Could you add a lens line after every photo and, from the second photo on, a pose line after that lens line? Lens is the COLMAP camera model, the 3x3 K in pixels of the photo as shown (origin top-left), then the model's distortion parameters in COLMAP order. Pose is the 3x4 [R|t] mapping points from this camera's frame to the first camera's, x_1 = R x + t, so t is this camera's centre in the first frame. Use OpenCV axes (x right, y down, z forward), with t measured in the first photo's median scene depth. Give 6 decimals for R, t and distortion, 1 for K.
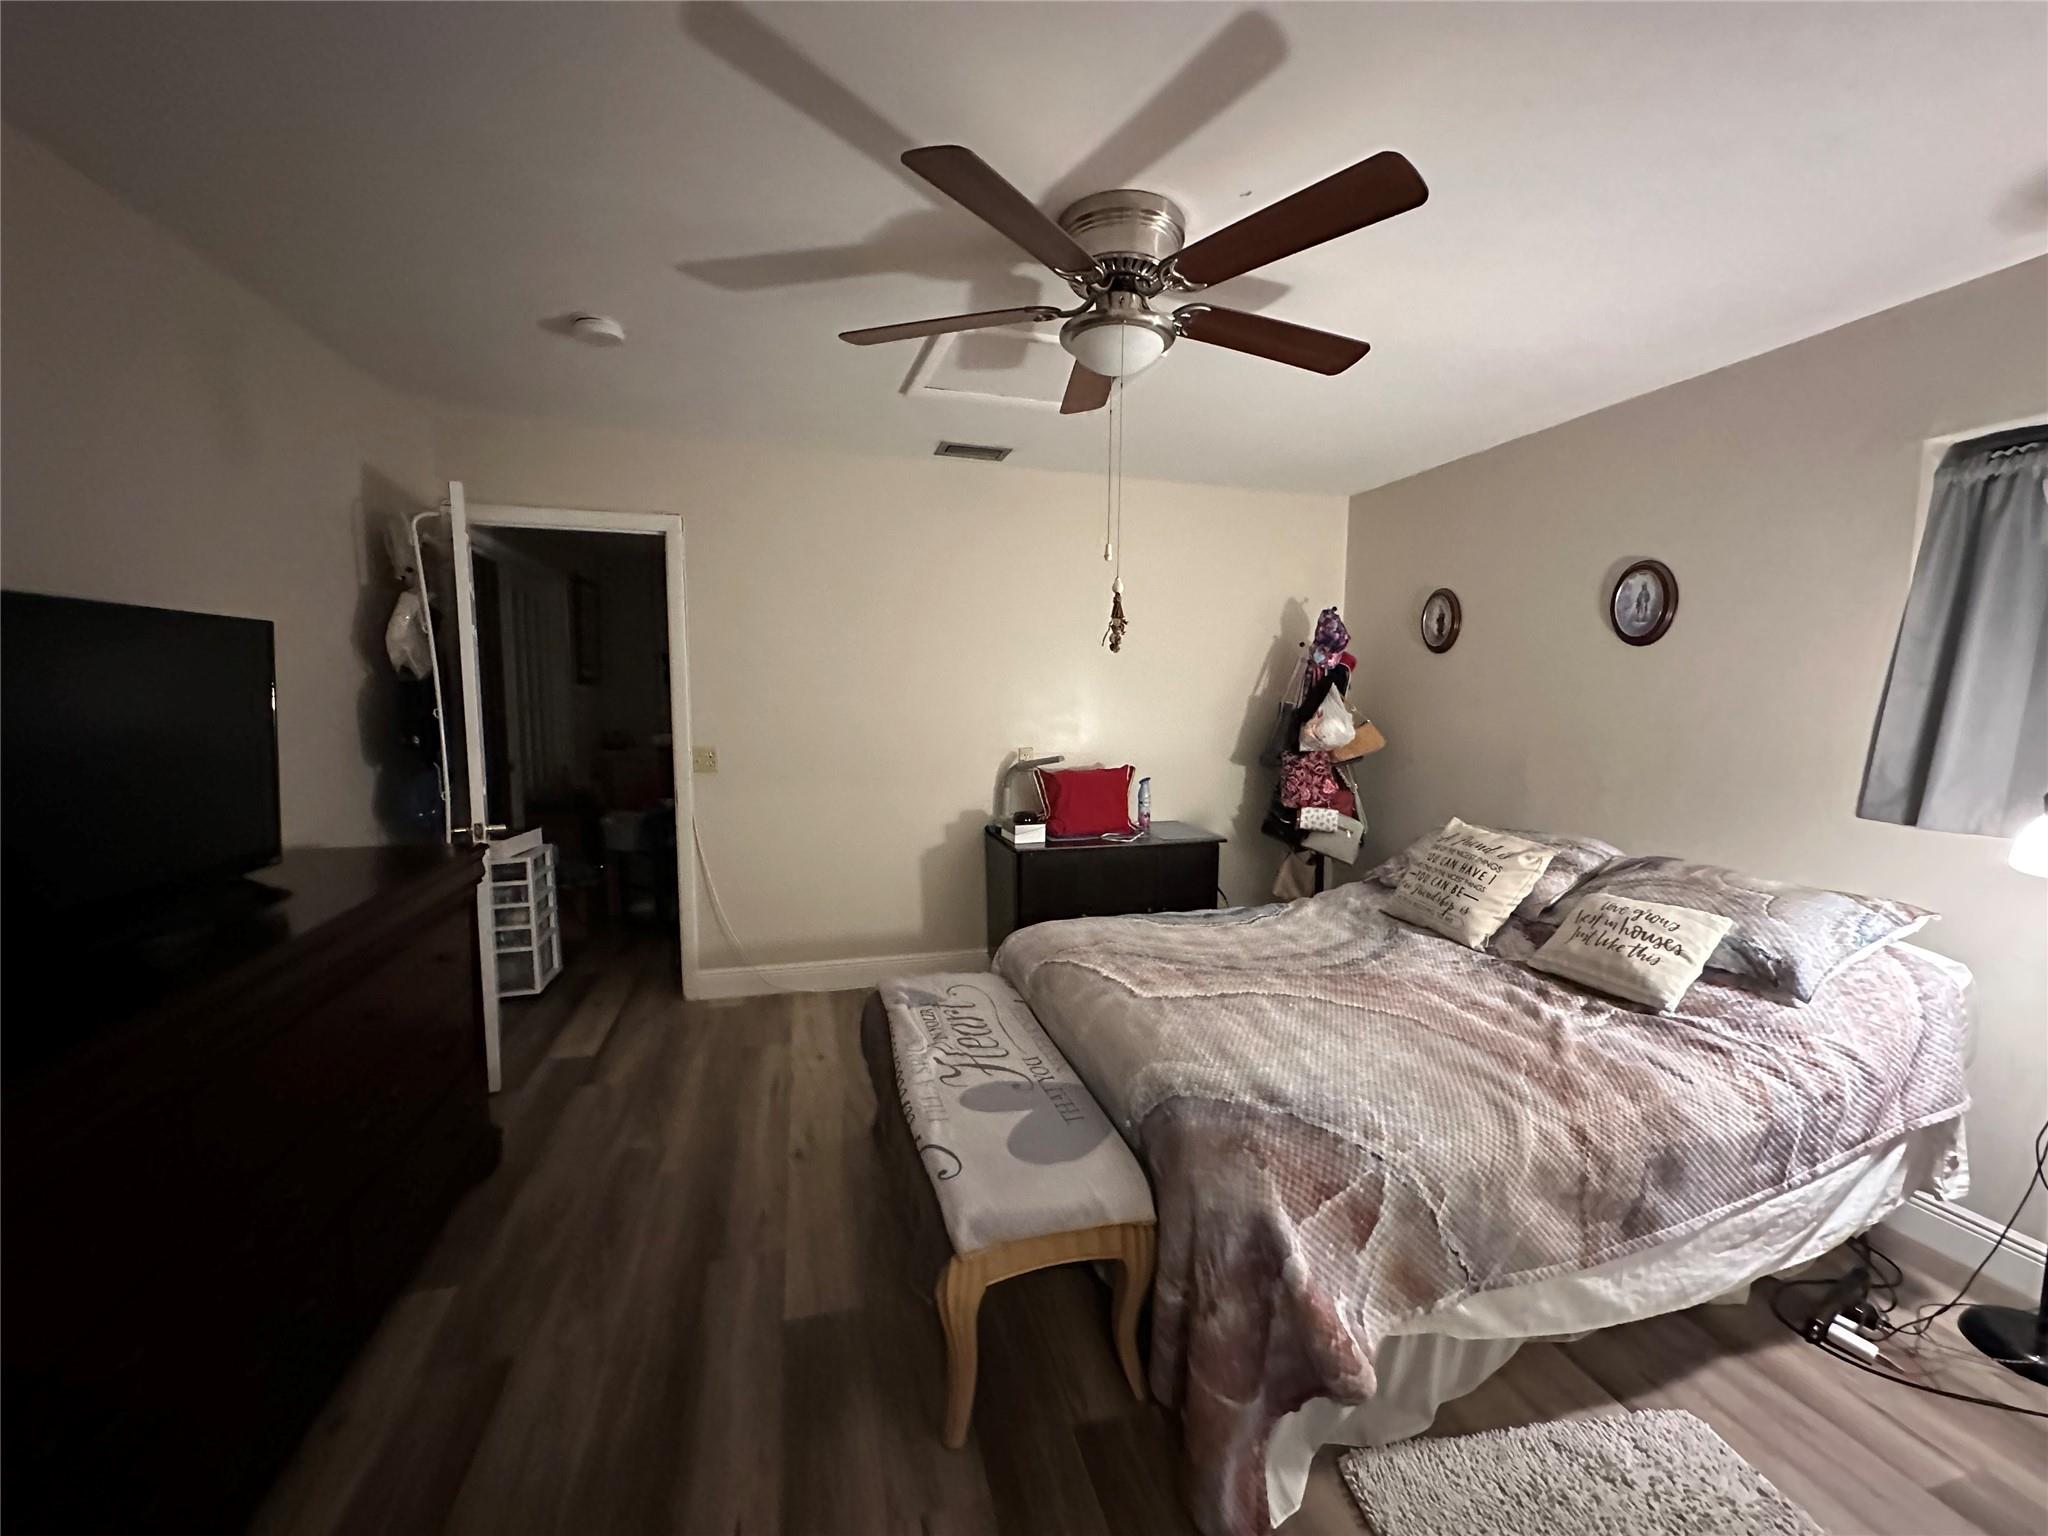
lens RADIAL K [[818.2, 0, 1024.0], [0, 818.2, 768.0], [0, 0, 1]] dist [-0.024363, 0.000006]
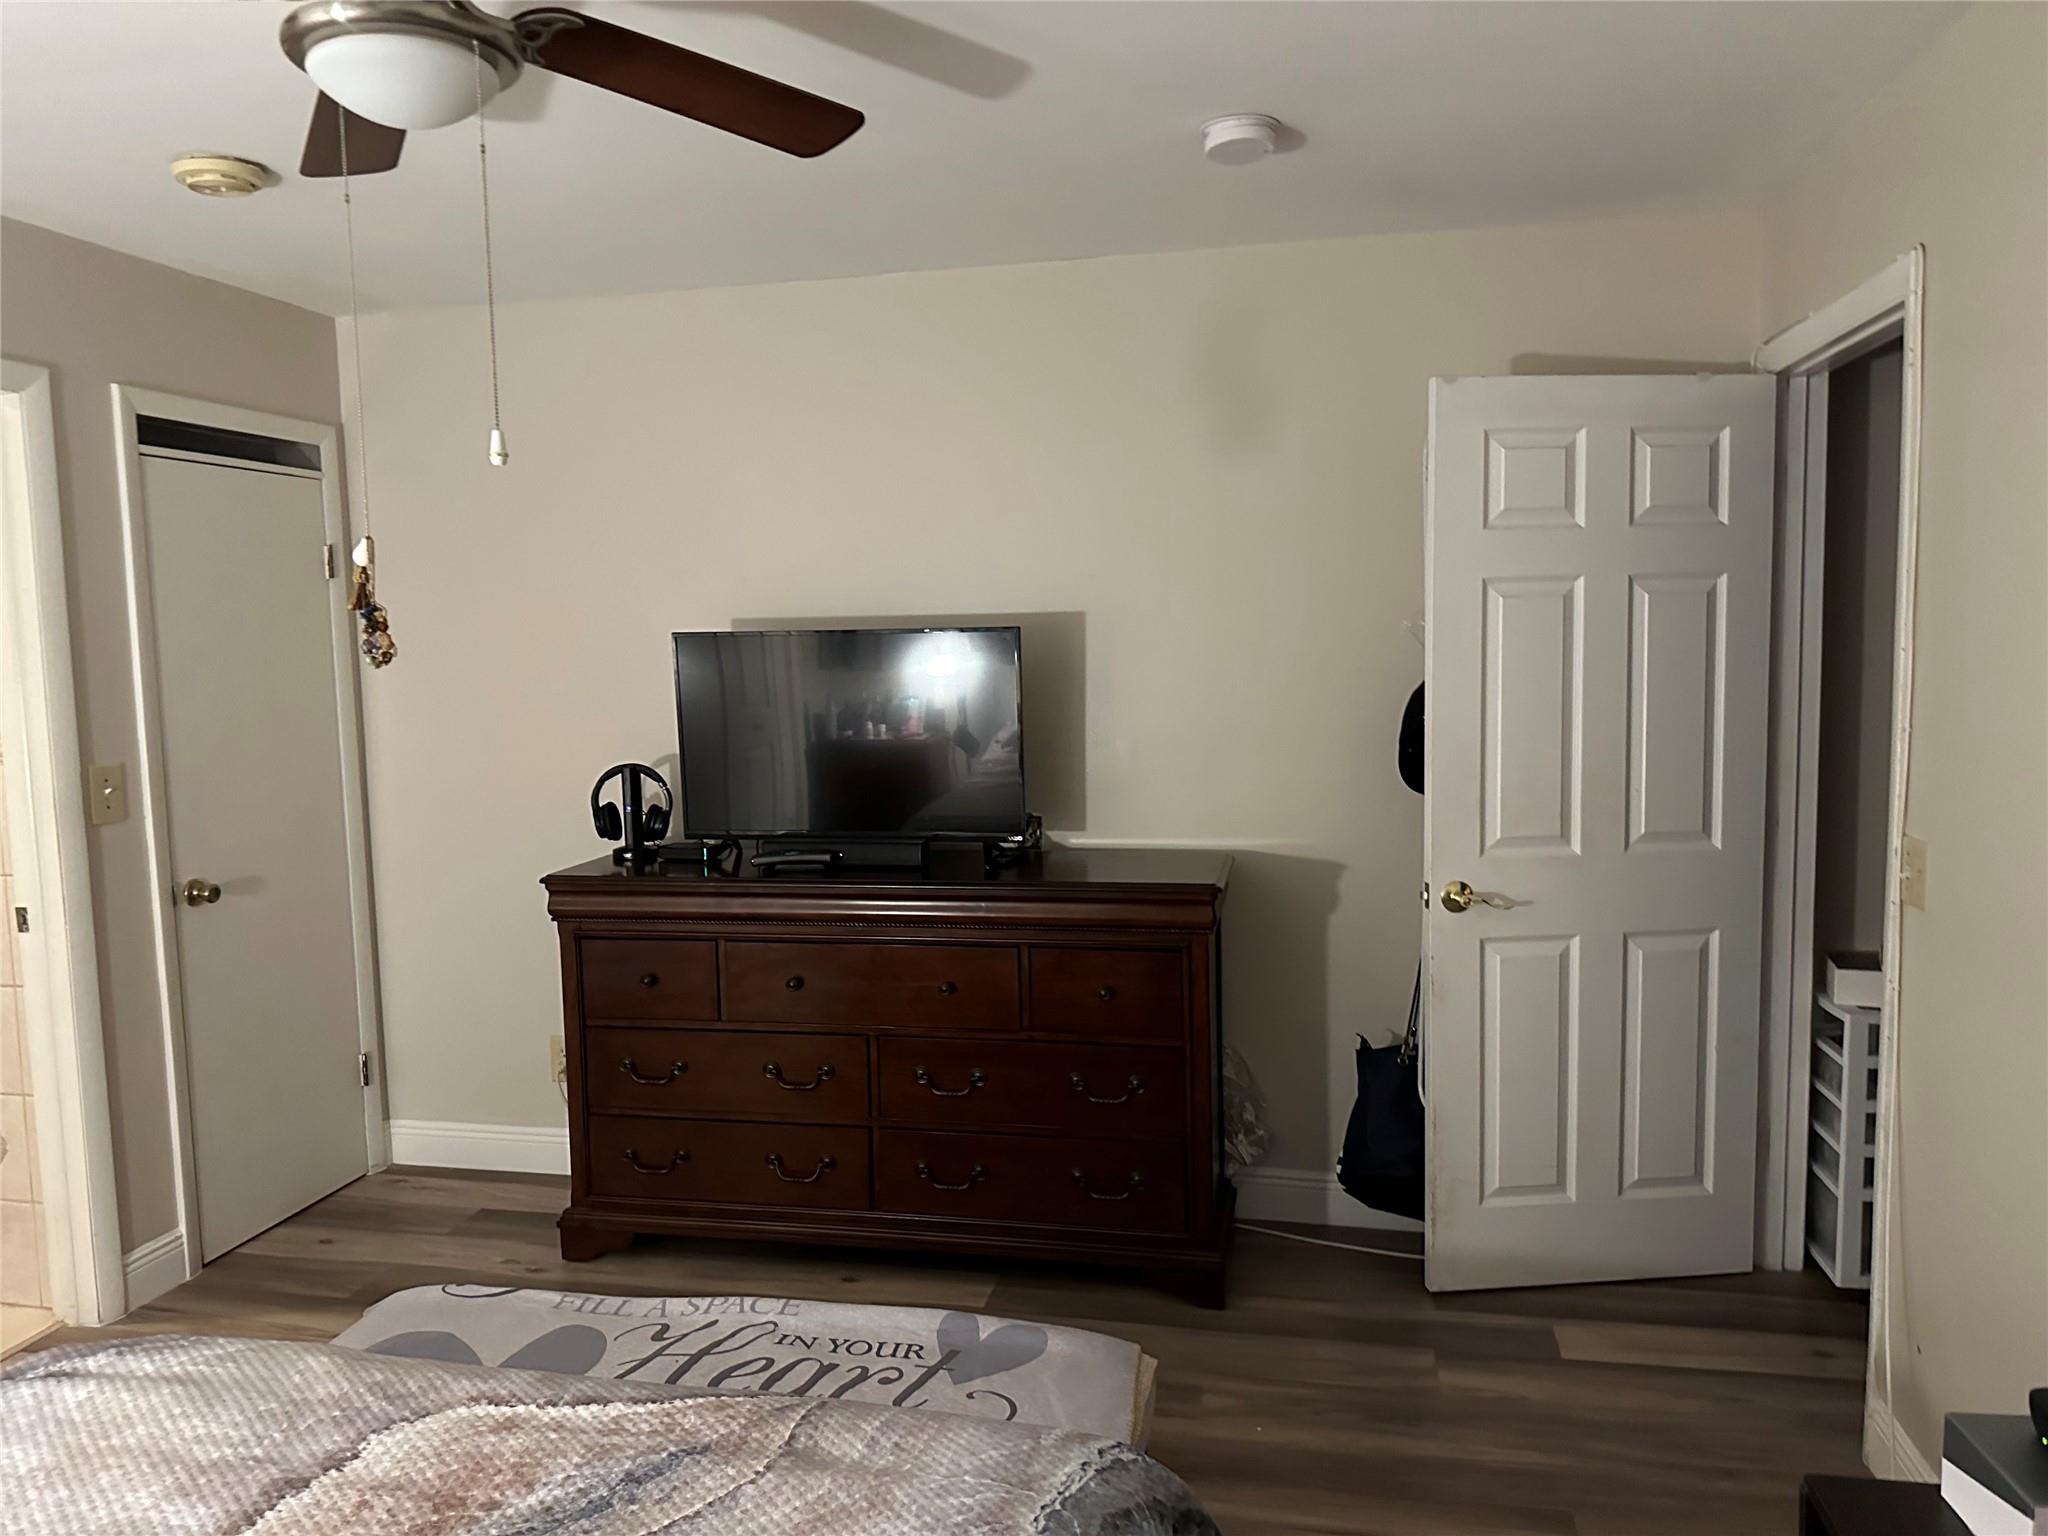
lens RADIAL K [[1446.8, 0, 1024.0], [0, 1446.8, 768.0], [0, 0, 1]] dist [0.004221, -0.003567]
pose [[-0.459779, 0.087809, -0.883681, 0.648987], [-0.076940, 0.987418, 0.138149, -0.202154], [0.884694, 0.131509, -0.447239, 1.498612]]
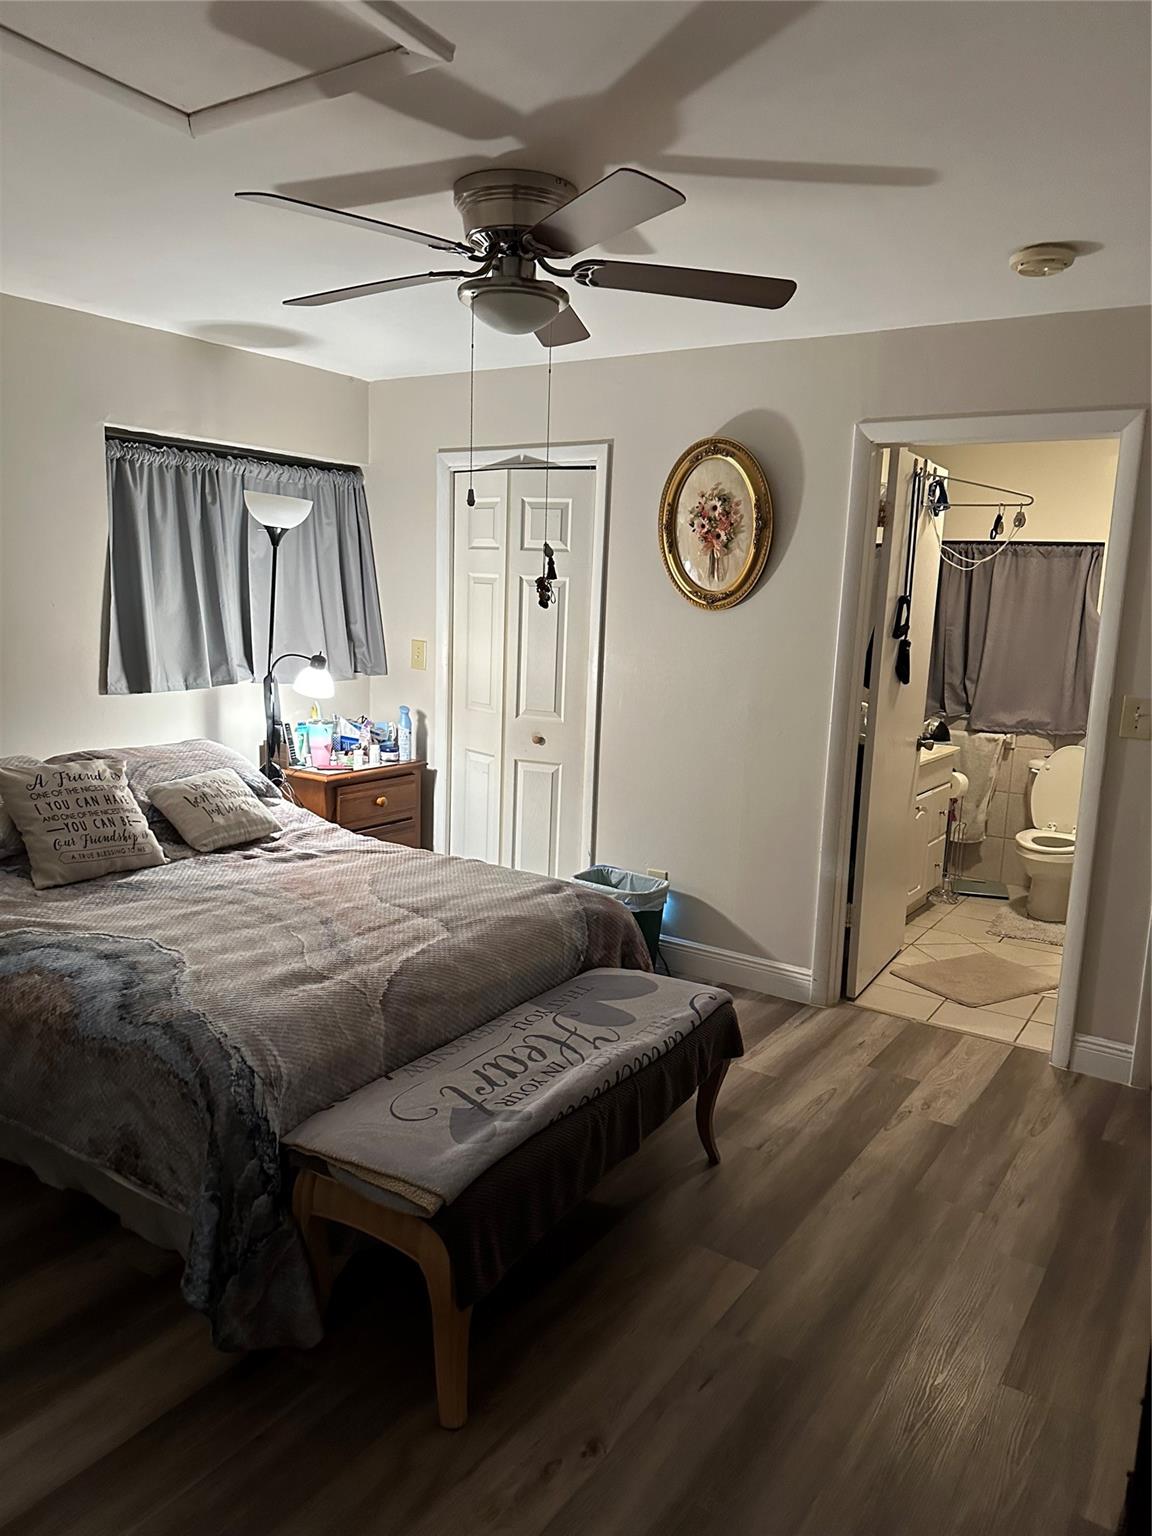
lens RADIAL K [[1085.1, 0, 576.0], [0, 1085.1, 768.0], [0, 0, 1]] dist [0.004221, -0.003567]
pose [[-0.651987, -0.154515, 0.742320, -0.881195], [0.037594, 0.971224, 0.235181, -0.224253], [-0.757298, 0.181241, -0.627417, 1.589837]]
